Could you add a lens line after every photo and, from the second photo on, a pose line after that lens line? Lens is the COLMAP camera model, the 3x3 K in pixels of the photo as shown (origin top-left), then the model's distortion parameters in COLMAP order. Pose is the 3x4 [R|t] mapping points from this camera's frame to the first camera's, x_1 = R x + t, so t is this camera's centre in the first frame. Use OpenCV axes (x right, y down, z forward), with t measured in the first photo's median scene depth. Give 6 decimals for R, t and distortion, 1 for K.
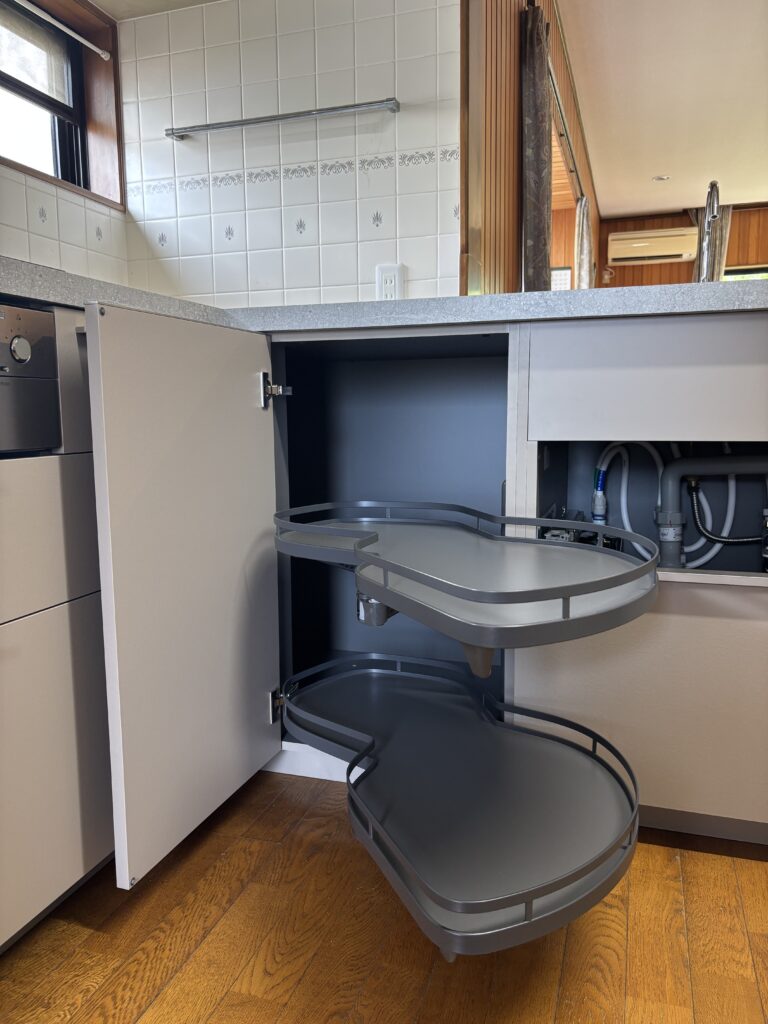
lens RADIAL K [[768.9, 0, 381.2], [0, 768.9, 511.8], [0, 0, 1]] dist [0.032351, -0.039117]
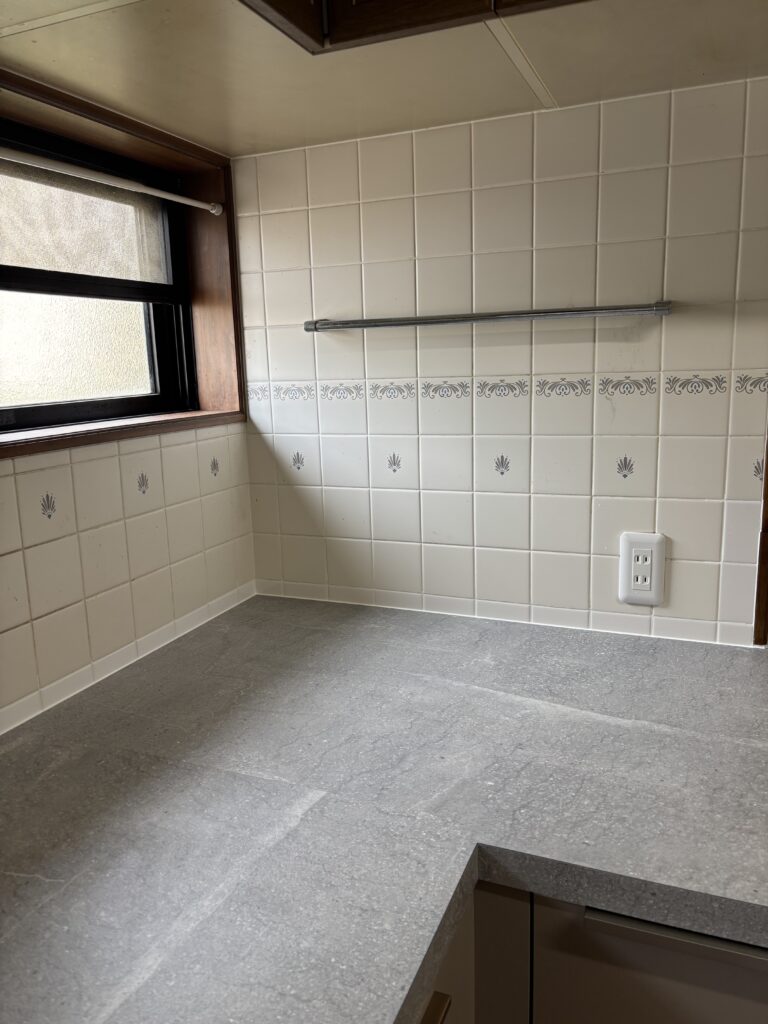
lens RADIAL K [[768.9, 0, 386.0], [0, 768.9, 509.2], [0, 0, 1]] dist [0.032351, -0.039117]
pose [[0.995891, -0.002007, -0.090541, -0.140805], [0.008358, 0.997525, 0.069820, -0.367412], [0.090176, -0.070290, 0.993442, 0.301325]]
